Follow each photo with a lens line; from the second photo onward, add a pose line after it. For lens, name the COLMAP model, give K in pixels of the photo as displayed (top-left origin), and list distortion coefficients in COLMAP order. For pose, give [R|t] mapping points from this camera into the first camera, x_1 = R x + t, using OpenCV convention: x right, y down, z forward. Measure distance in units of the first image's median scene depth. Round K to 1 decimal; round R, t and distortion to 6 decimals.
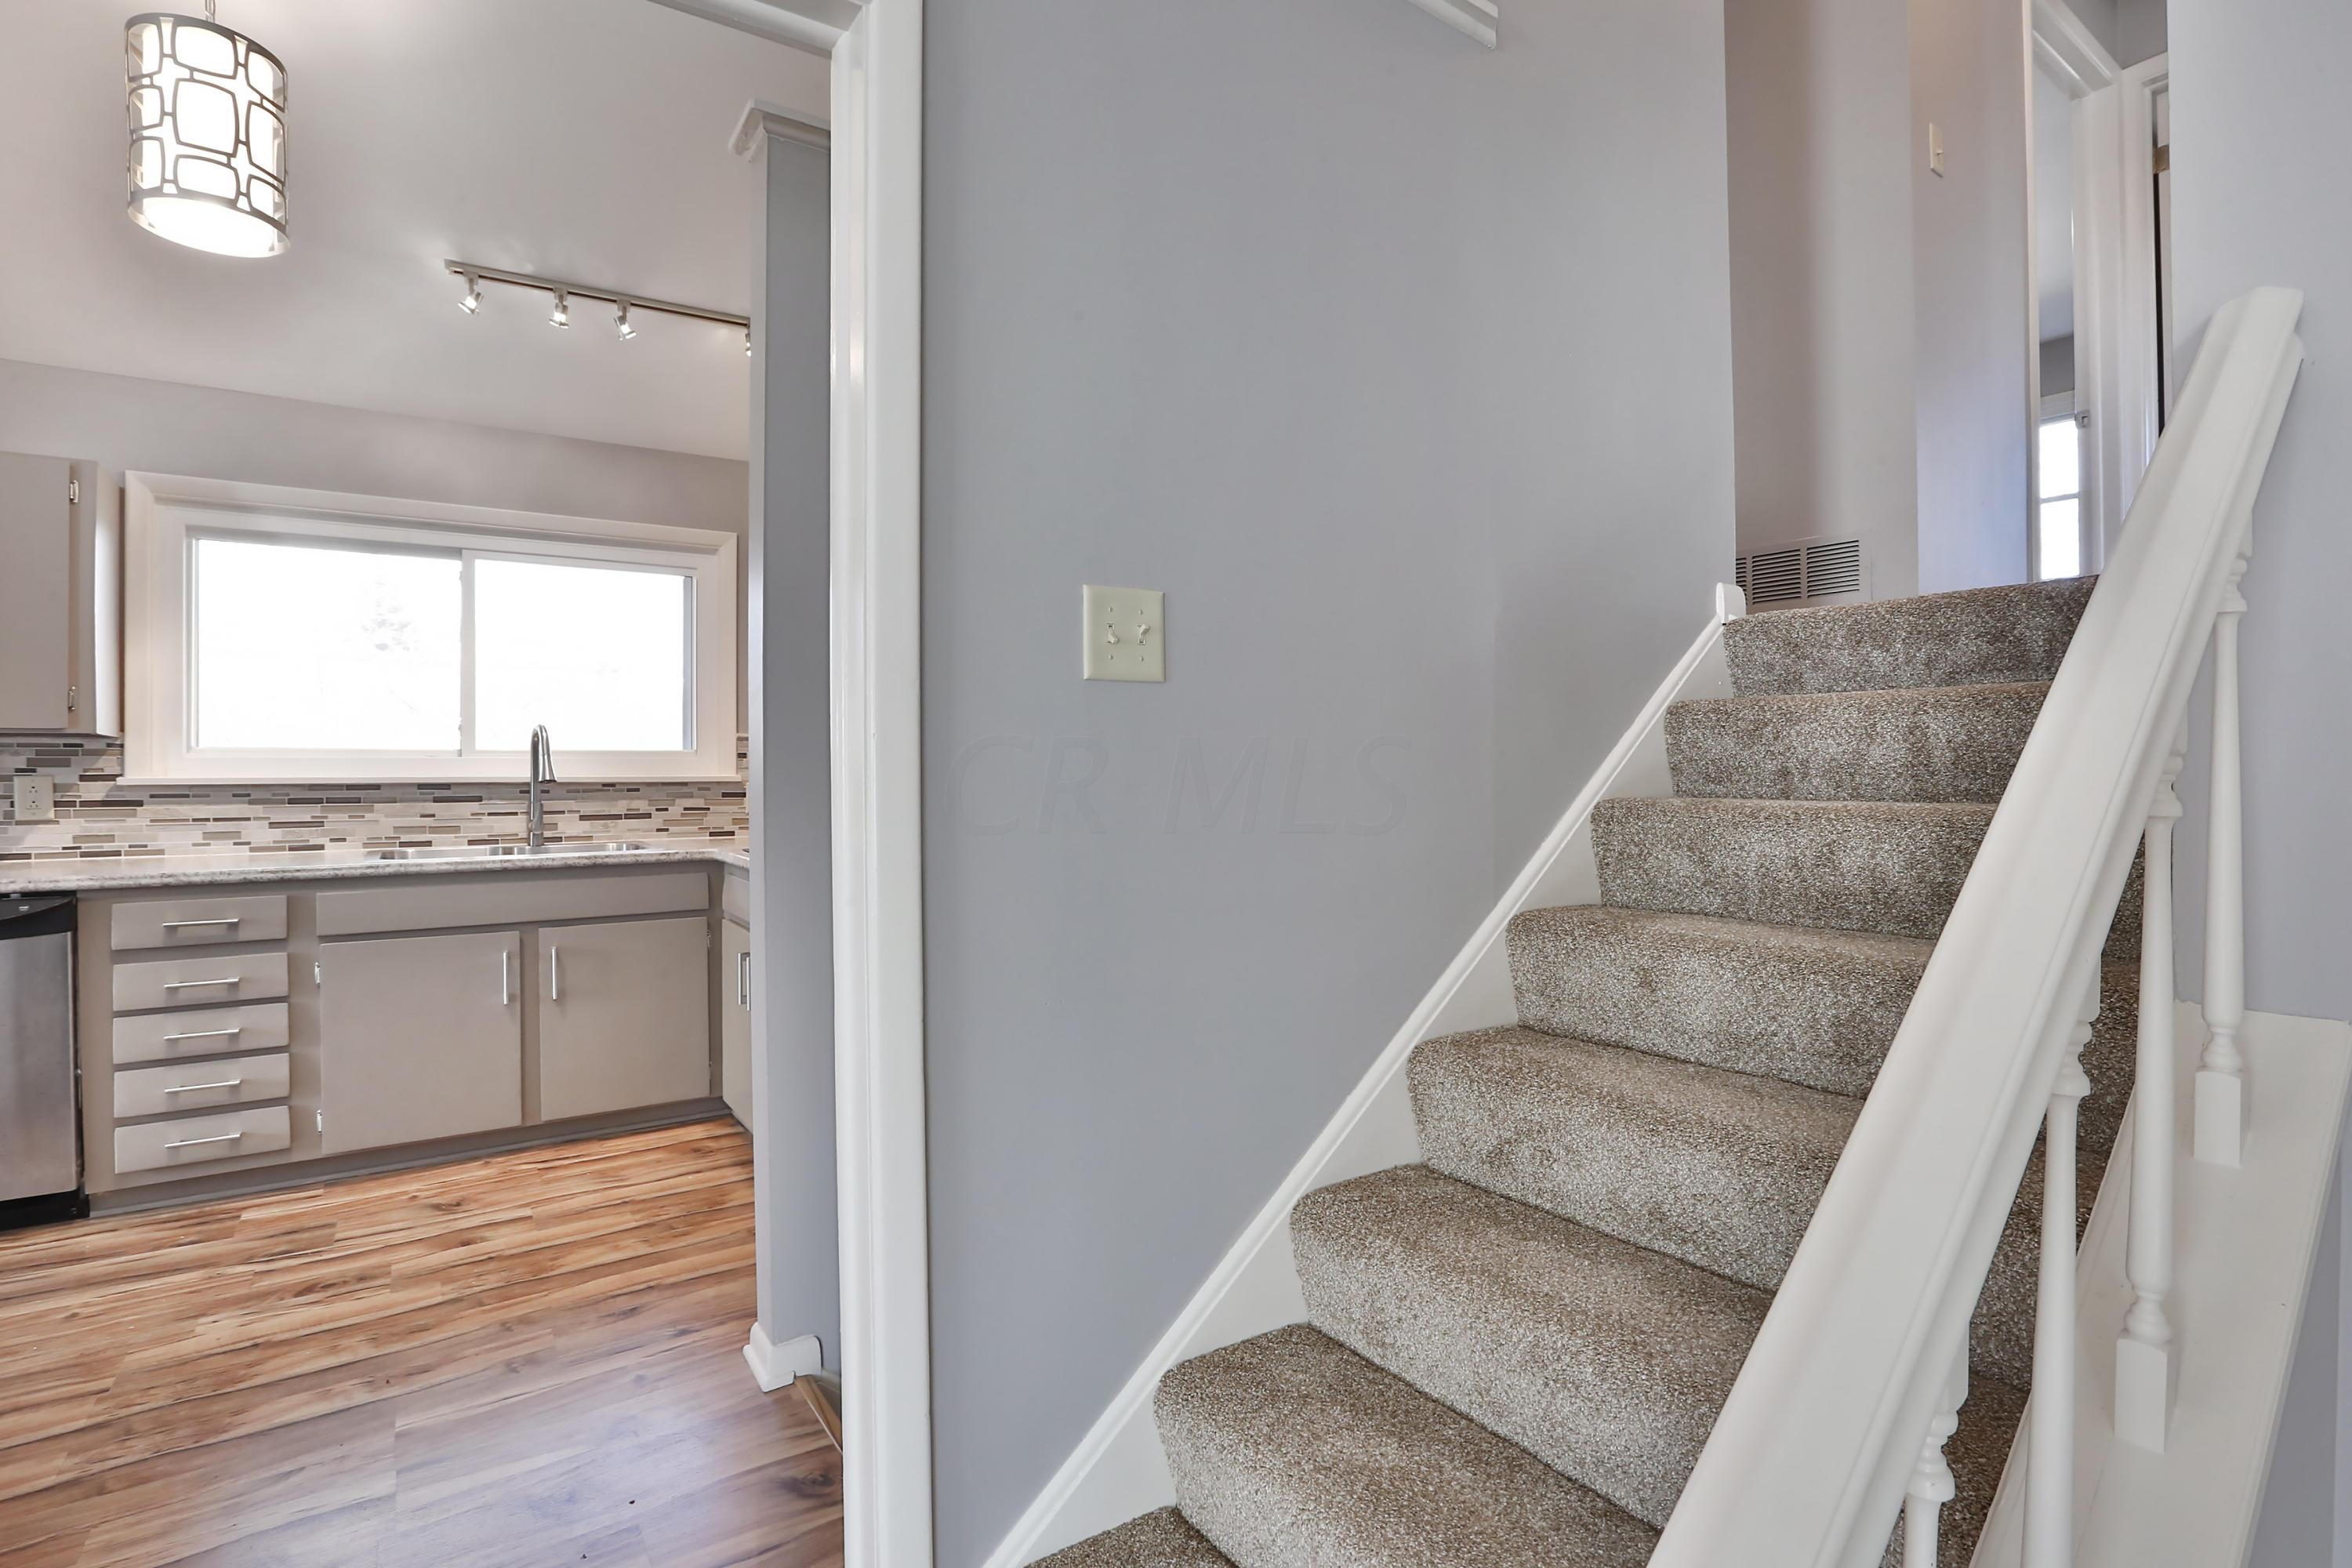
lens RADIAL K [[1122.8, 0, 1172.1], [0, 1122.8, 771.7], [0, 0, 1]] dist [-0.053732, 0.018043]
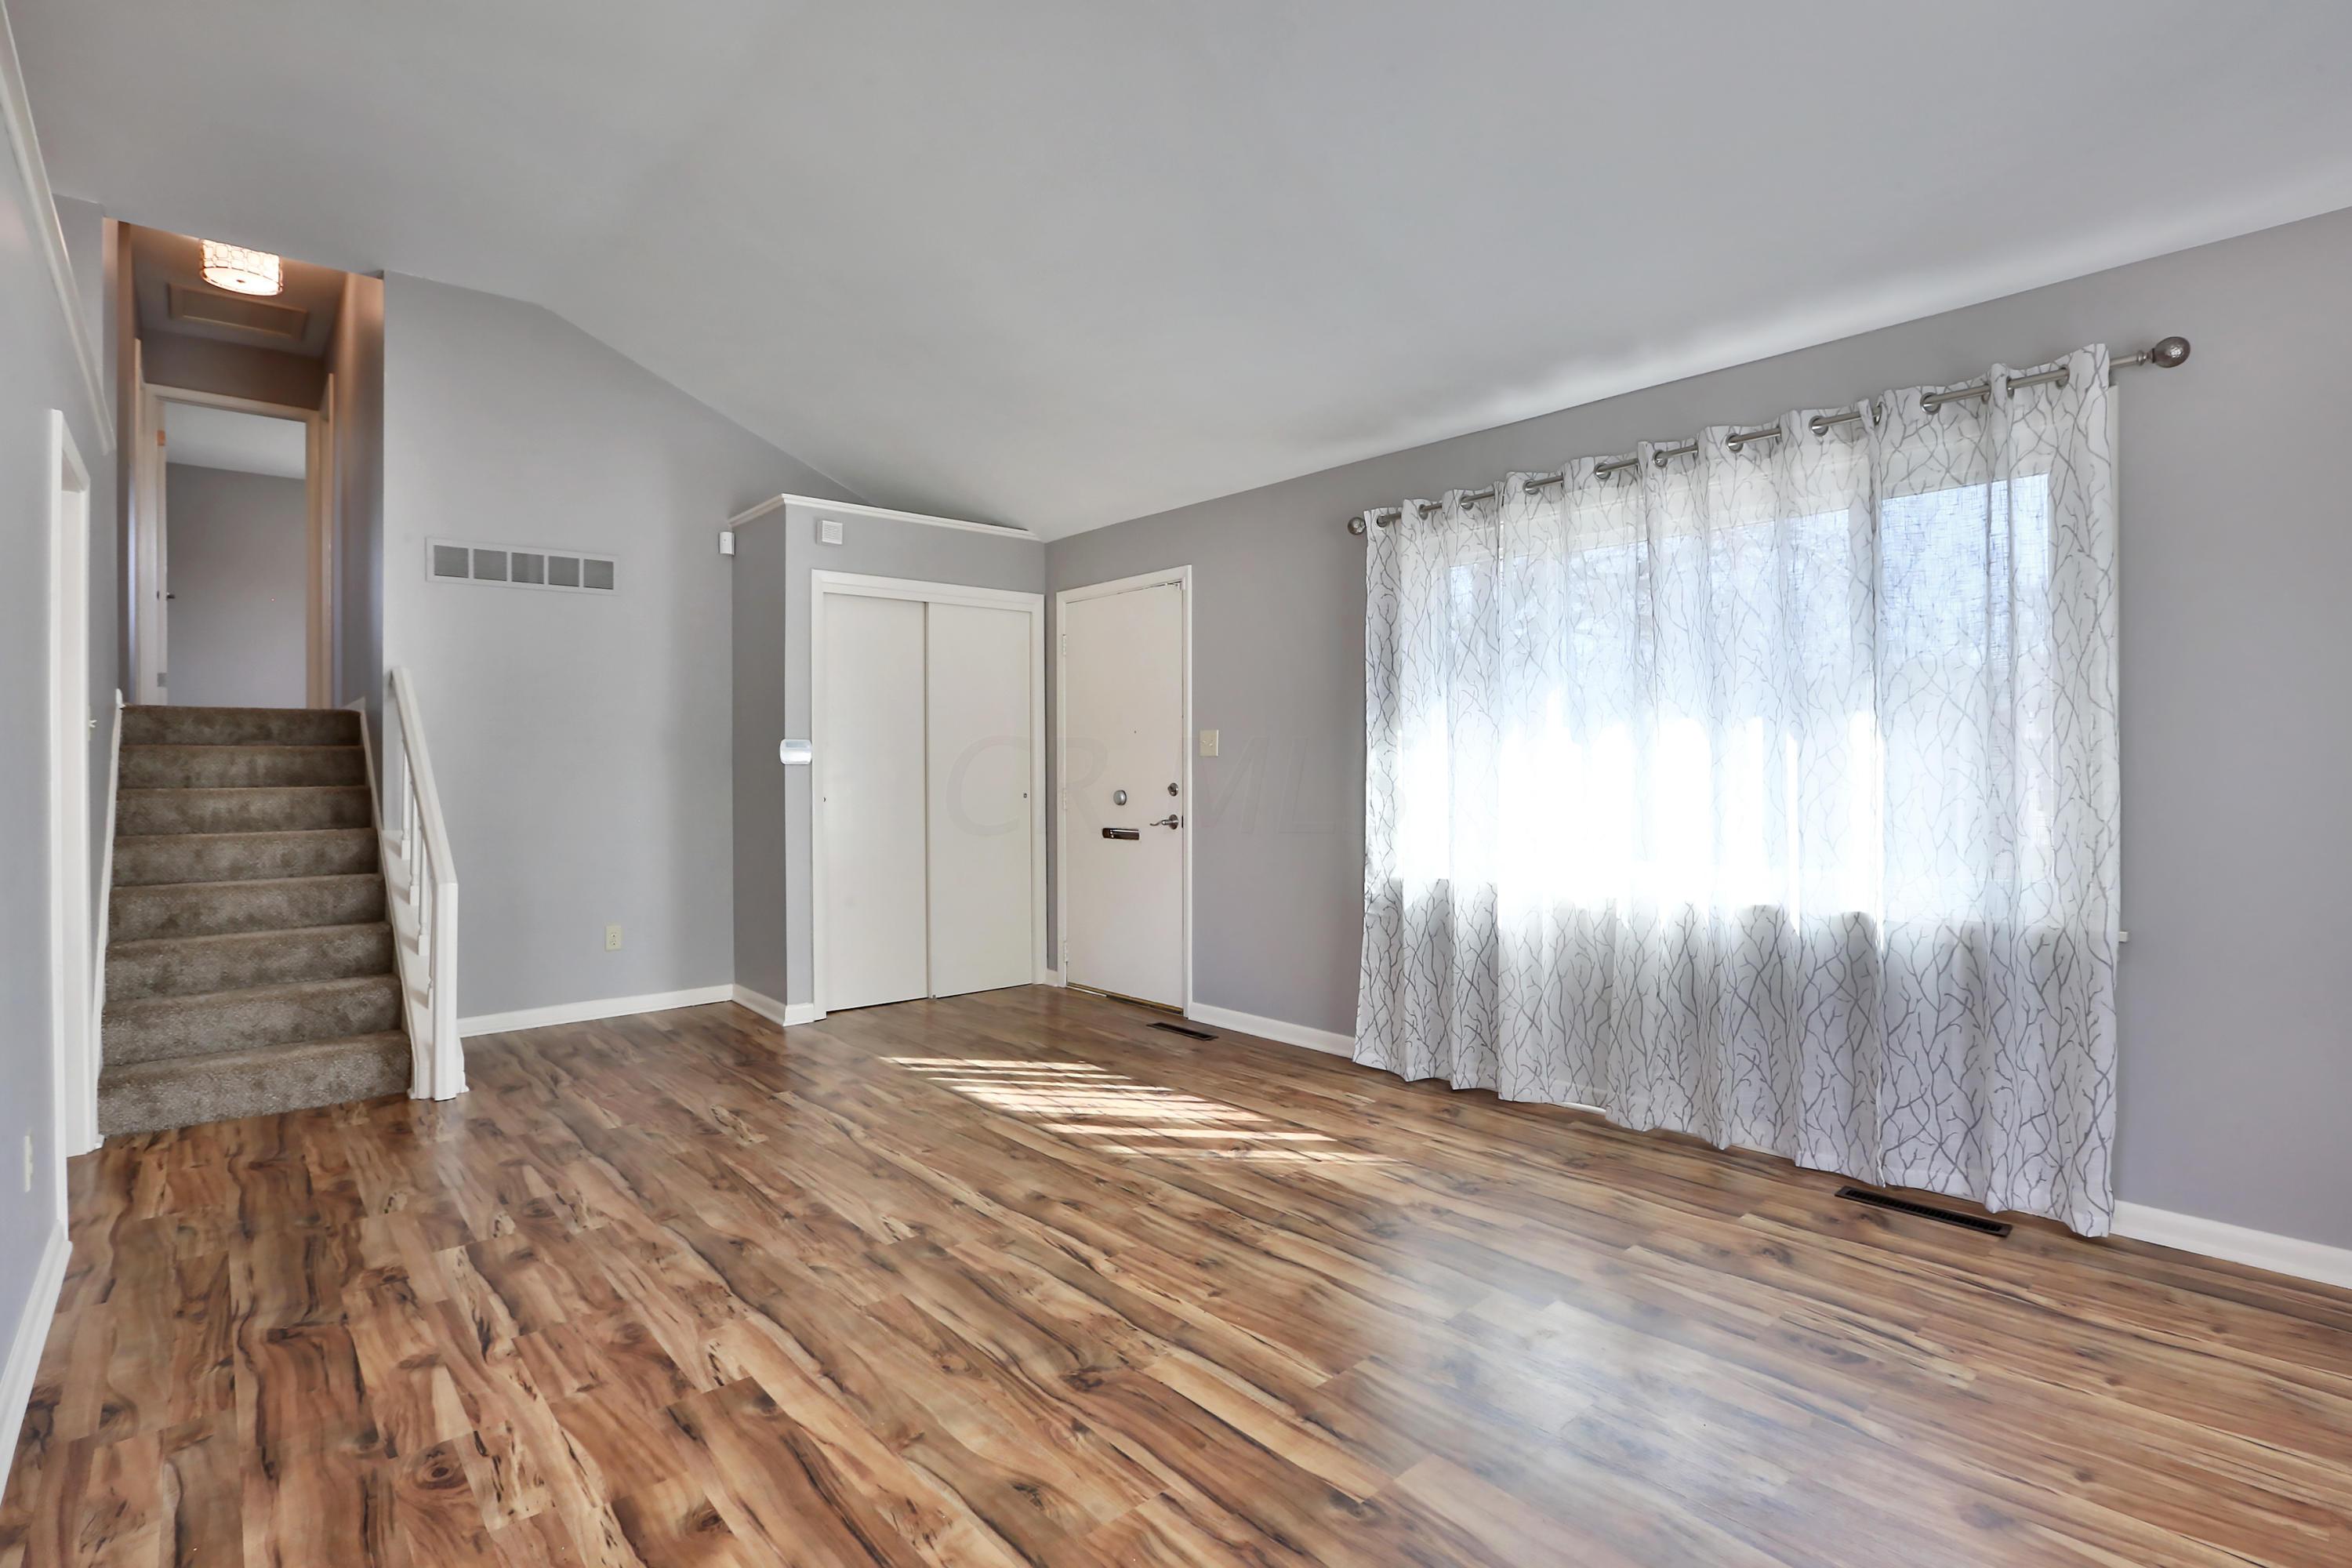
lens RADIAL K [[1122.8, 0, 1172.1], [0, 1122.8, 771.7], [0, 0, 1]] dist [-0.053732, 0.018043]
pose [[-0.123323, 0.004023, 0.992358, -1.277481], [0.007013, 0.999970, -0.003182, 0.006189], [-0.992342, 0.006567, -0.123347, -0.524021]]
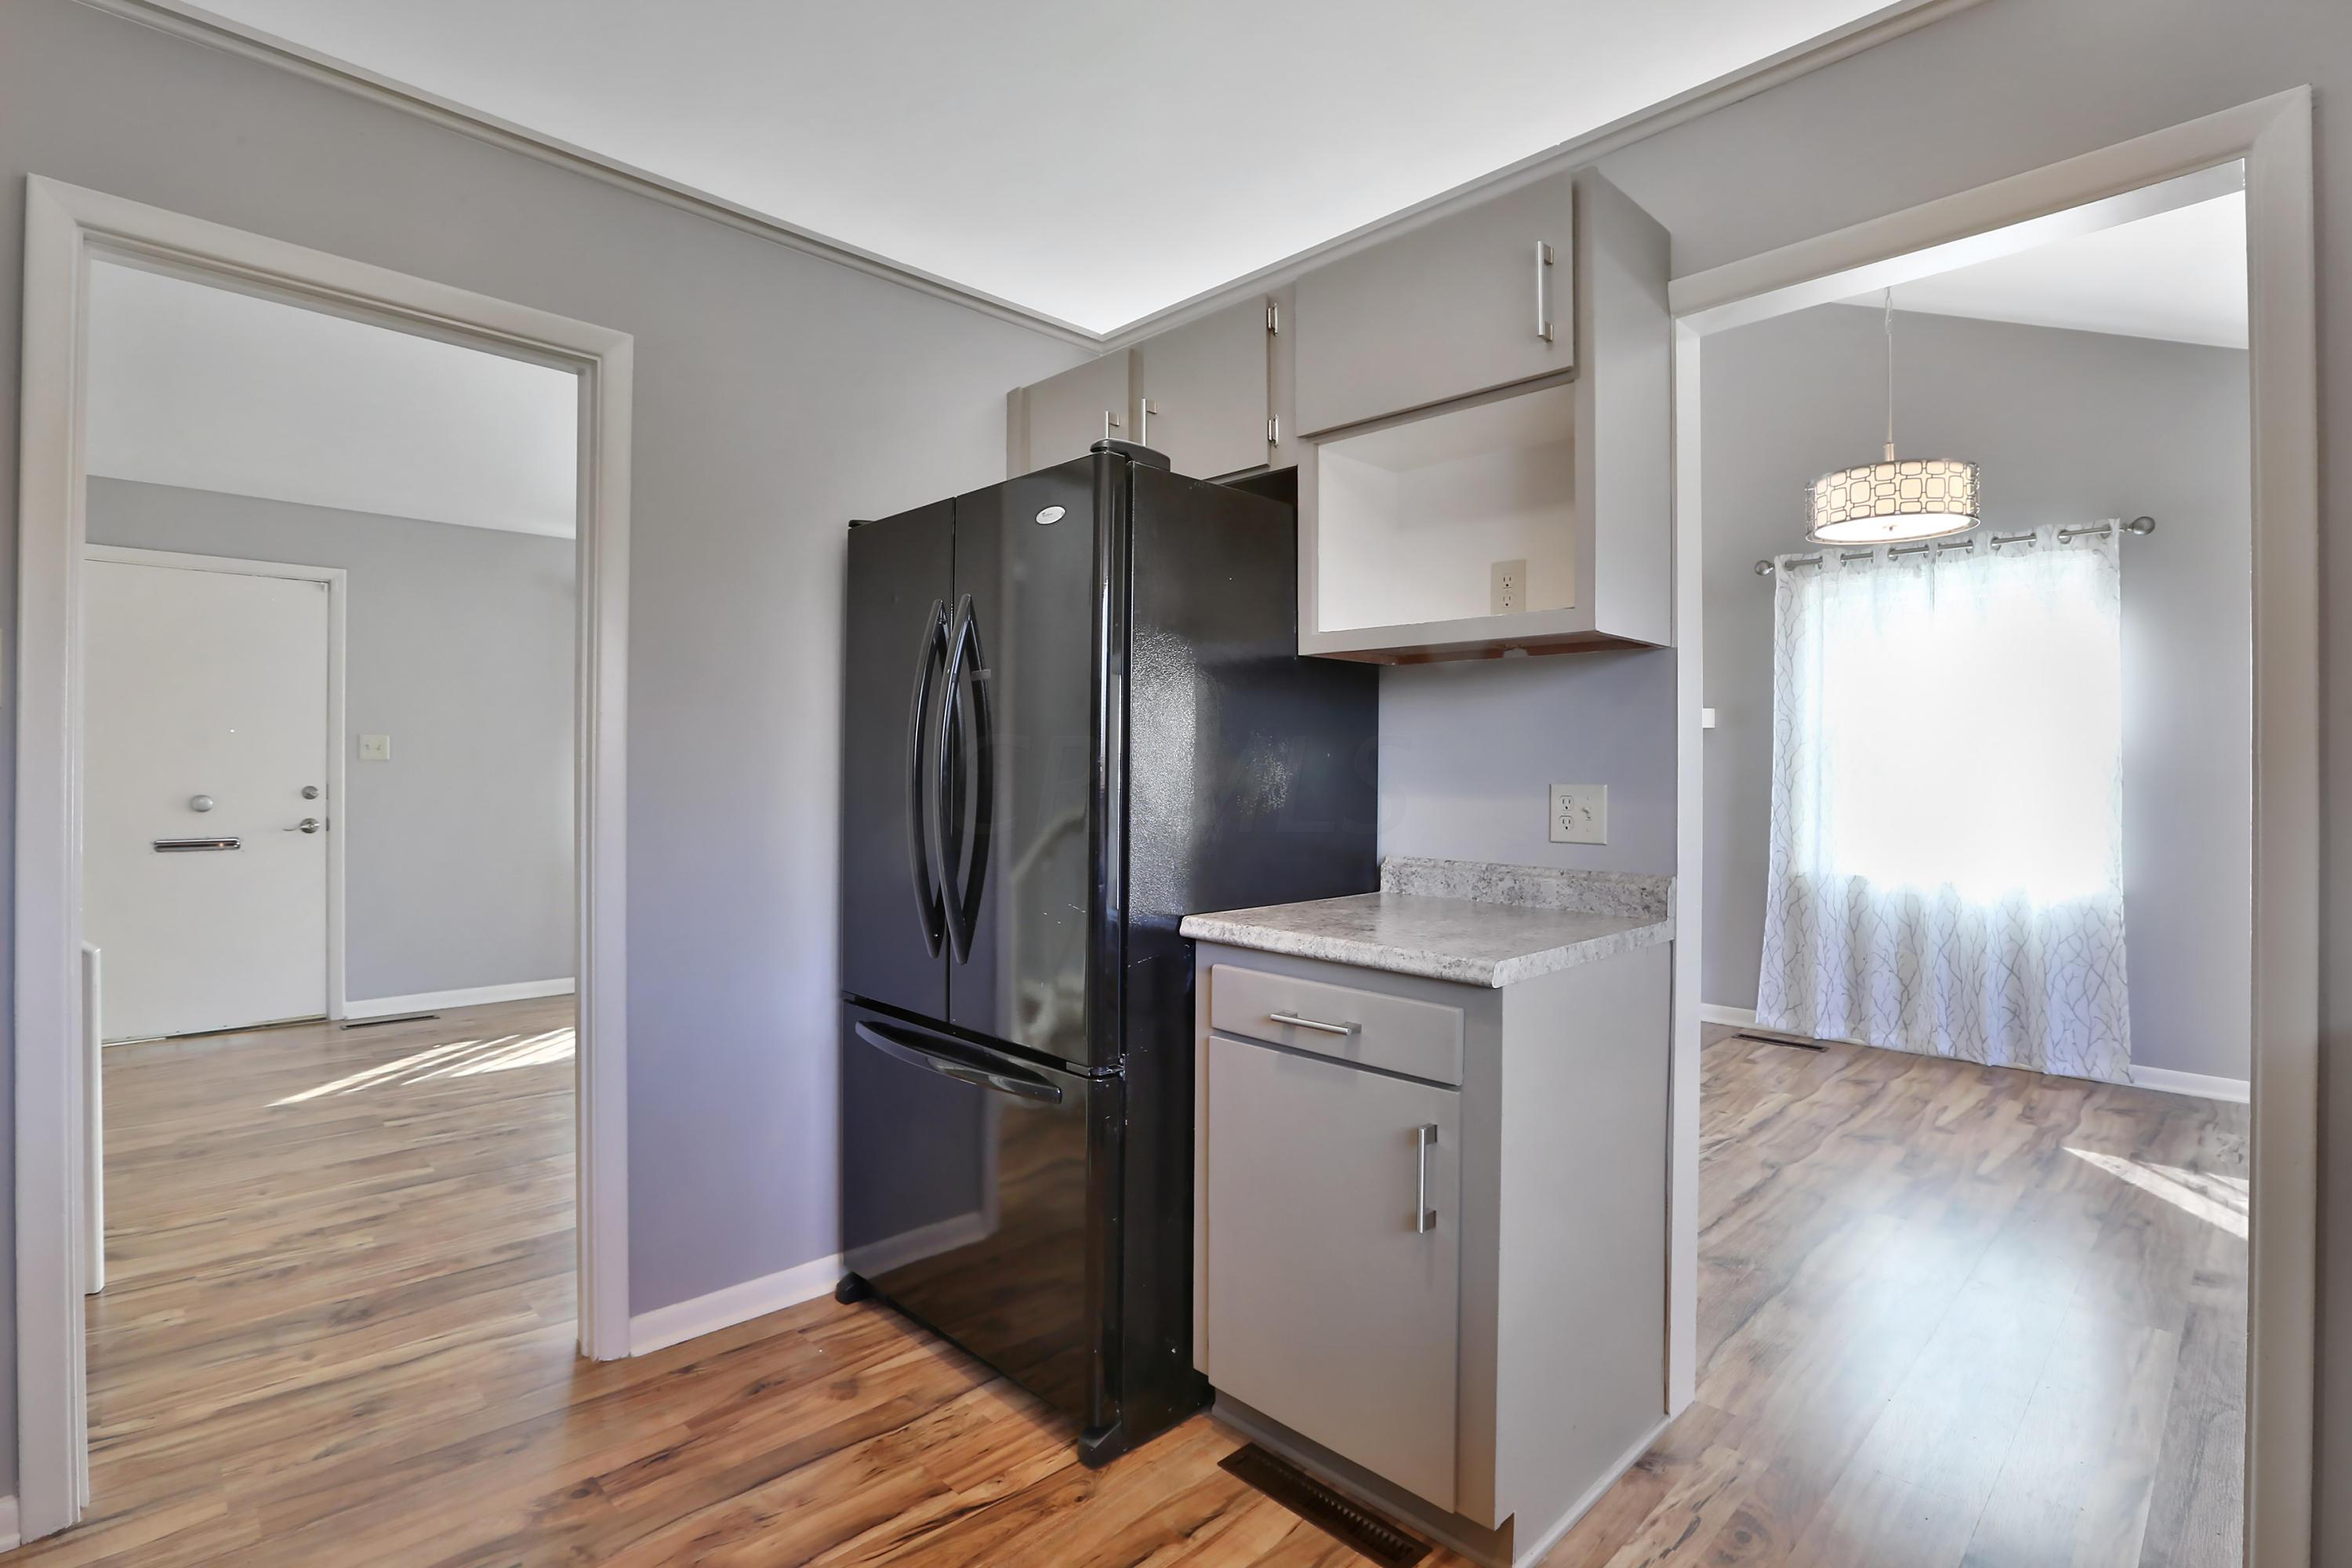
lens RADIAL K [[1122.8, 0, 1172.1], [0, 1122.8, 771.7], [0, 0, 1]] dist [-0.053732, 0.018043]
pose [[-0.985080, 0.000572, -0.172095, -0.575608], [0.000089, 0.999996, 0.002812, -0.007399], [0.172096, 0.002755, -0.985076, 1.041645]]
